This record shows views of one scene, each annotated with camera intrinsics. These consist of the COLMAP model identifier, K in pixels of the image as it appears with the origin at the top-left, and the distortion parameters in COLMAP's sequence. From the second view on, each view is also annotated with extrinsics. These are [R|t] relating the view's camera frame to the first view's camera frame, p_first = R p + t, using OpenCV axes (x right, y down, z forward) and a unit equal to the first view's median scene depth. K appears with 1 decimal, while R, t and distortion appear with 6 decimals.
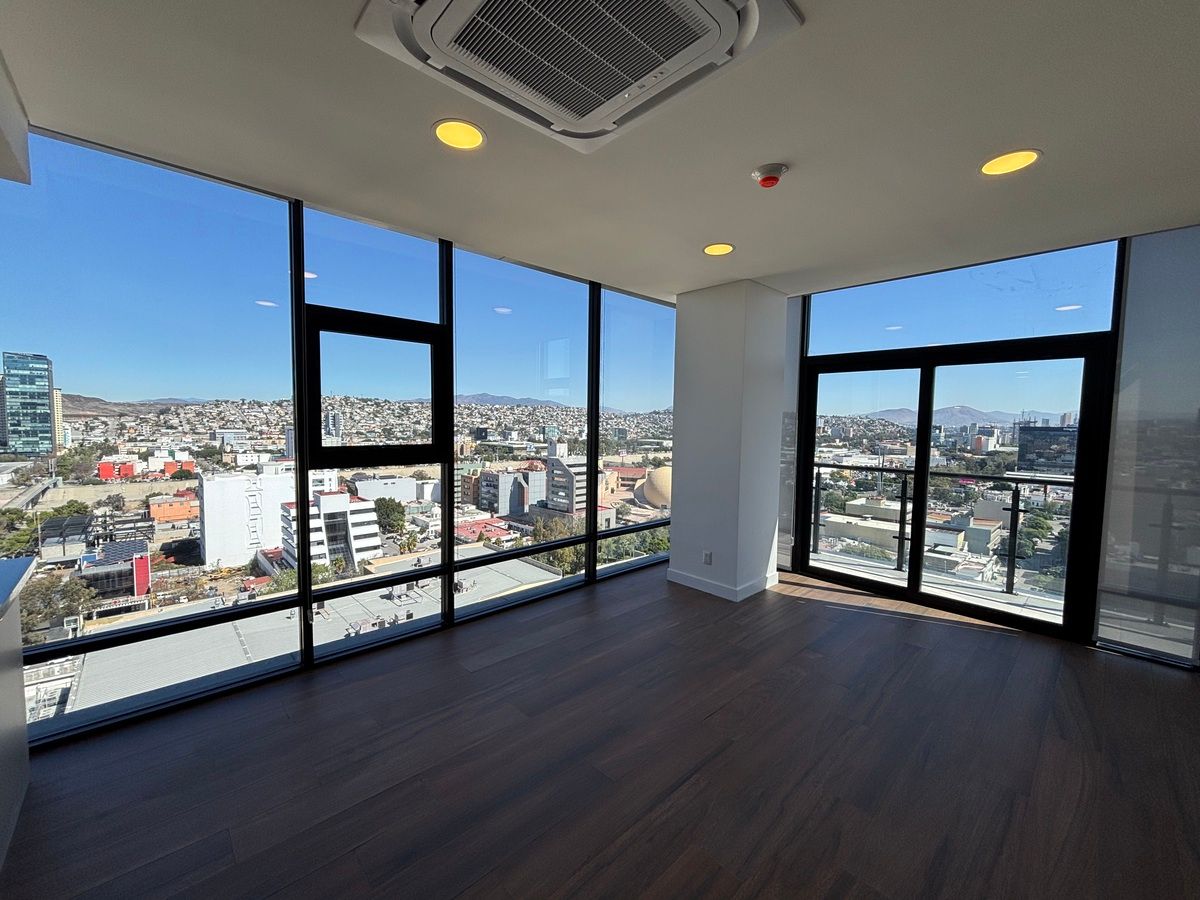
lens RADIAL K [[482.6, 0, 597.3], [0, 482.6, 450.7], [0, 0, 1]] dist [0.001642, 0.000036]
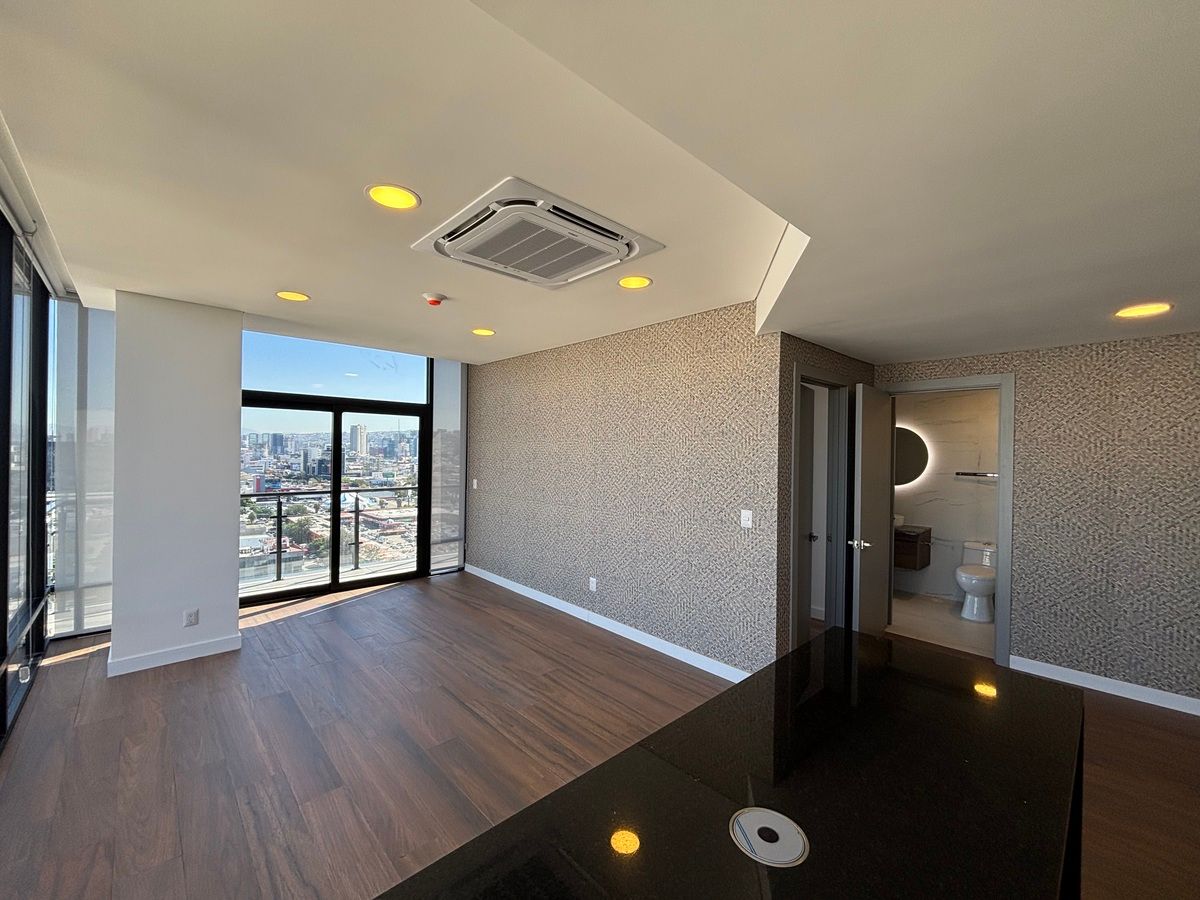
lens RADIAL K [[482.6, 0, 597.3], [0, 482.6, 450.9], [0, 0, 1]] dist [0.001642, 0.000036]
pose [[-0.010945, -0.016098, 0.999811, -0.651764], [0.042756, 0.998948, 0.016553, -0.056234], [-0.999026, 0.042929, -0.010245, 0.299048]]
